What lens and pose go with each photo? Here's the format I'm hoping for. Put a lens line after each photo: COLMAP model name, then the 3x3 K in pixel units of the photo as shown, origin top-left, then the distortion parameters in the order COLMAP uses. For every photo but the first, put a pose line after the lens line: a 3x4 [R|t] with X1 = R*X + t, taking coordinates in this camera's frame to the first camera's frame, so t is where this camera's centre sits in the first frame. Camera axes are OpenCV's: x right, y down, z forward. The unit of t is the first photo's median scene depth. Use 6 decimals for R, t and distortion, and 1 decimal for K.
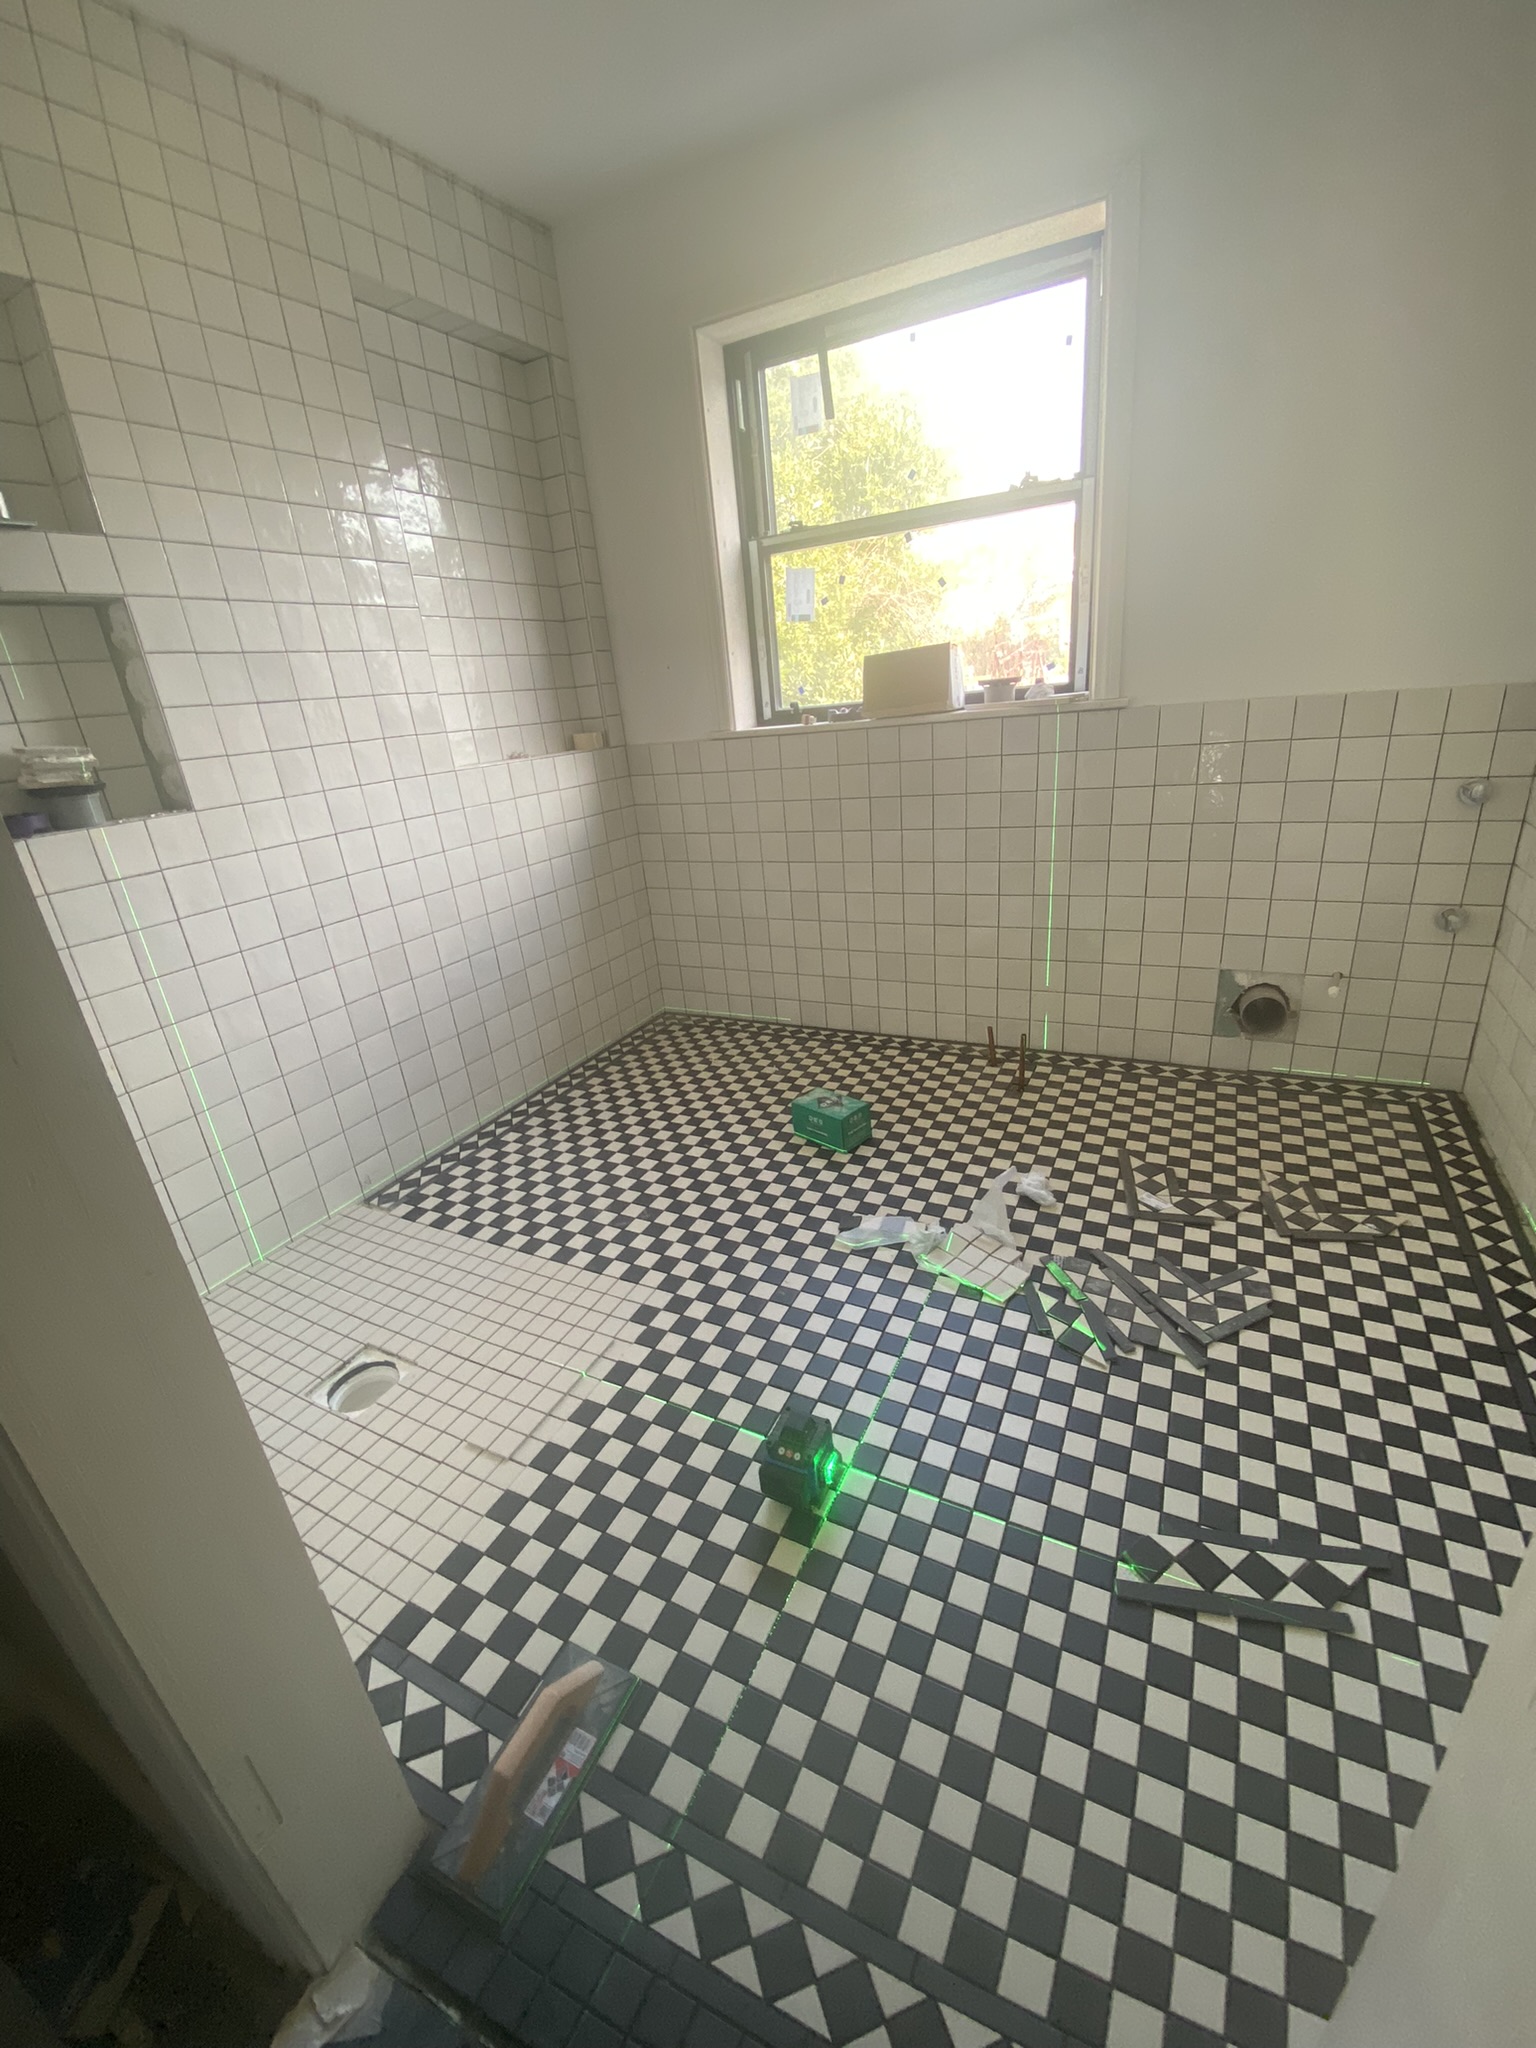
lens RADIAL K [[832.4, 0, 767.6], [0, 832.4, 1039.7], [0, 0, 1]] dist [0.049995, -0.042571]
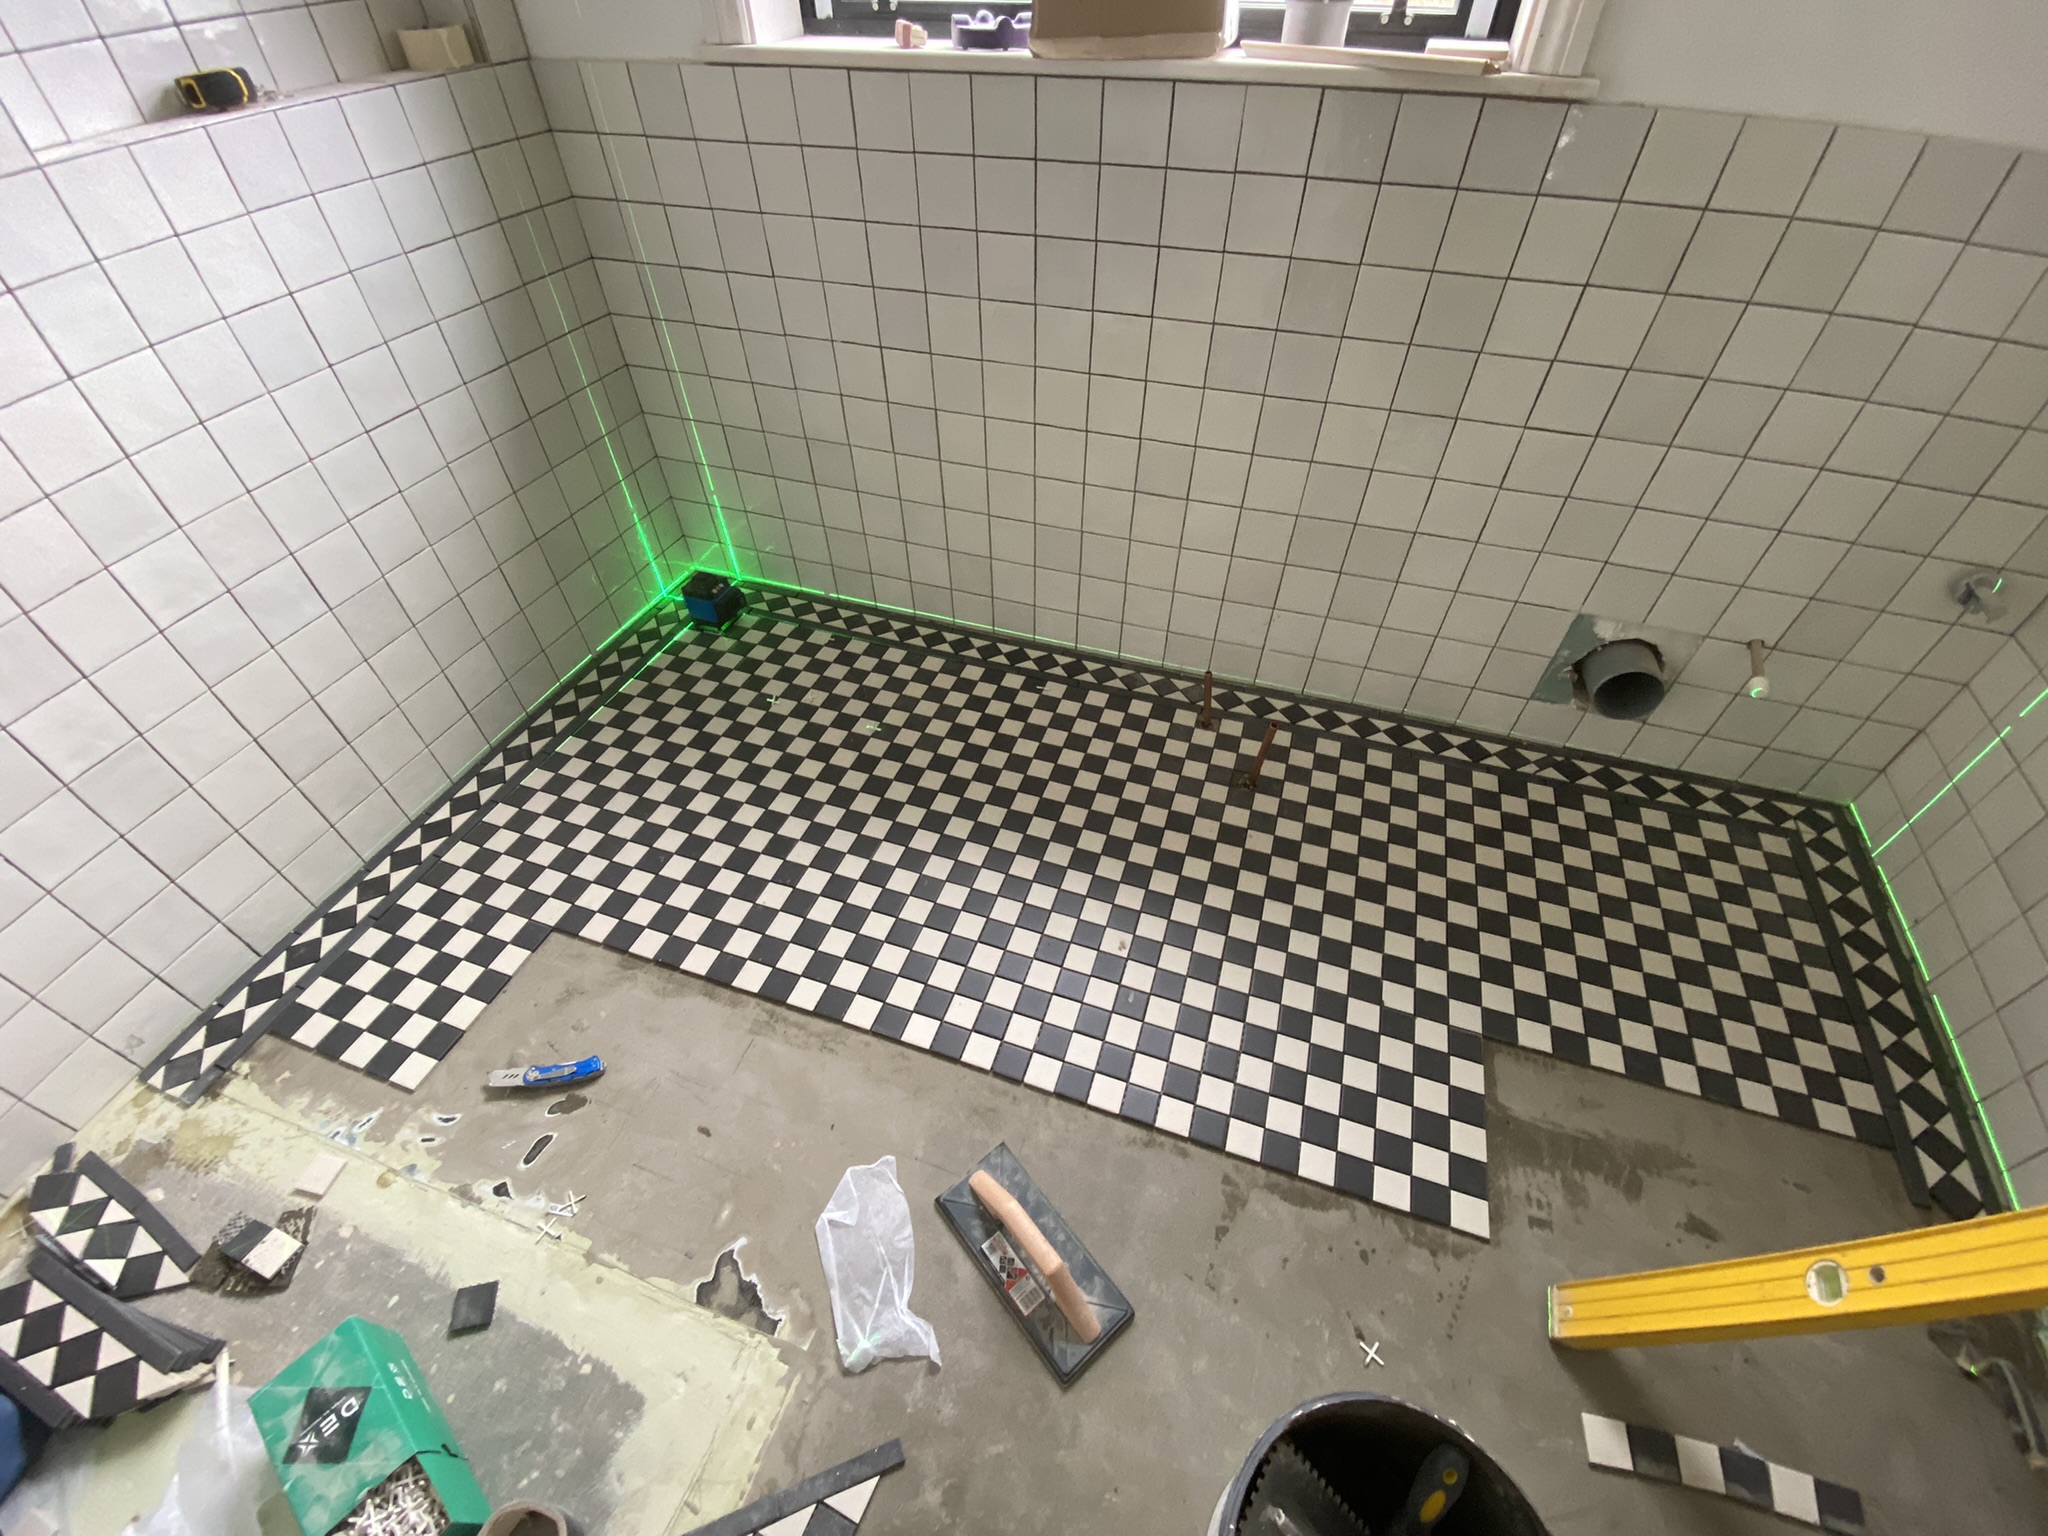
lens RADIAL K [[832.4, 0, 1024.0], [0, 832.4, 768.0], [0, 0, 1]] dist [0.049995, -0.042571]
pose [[0.986654, -0.039698, 0.157915, 0.020504], [-0.026473, 0.917813, 0.396130, -0.192705], [-0.160662, -0.395024, 0.904513, 0.399573]]
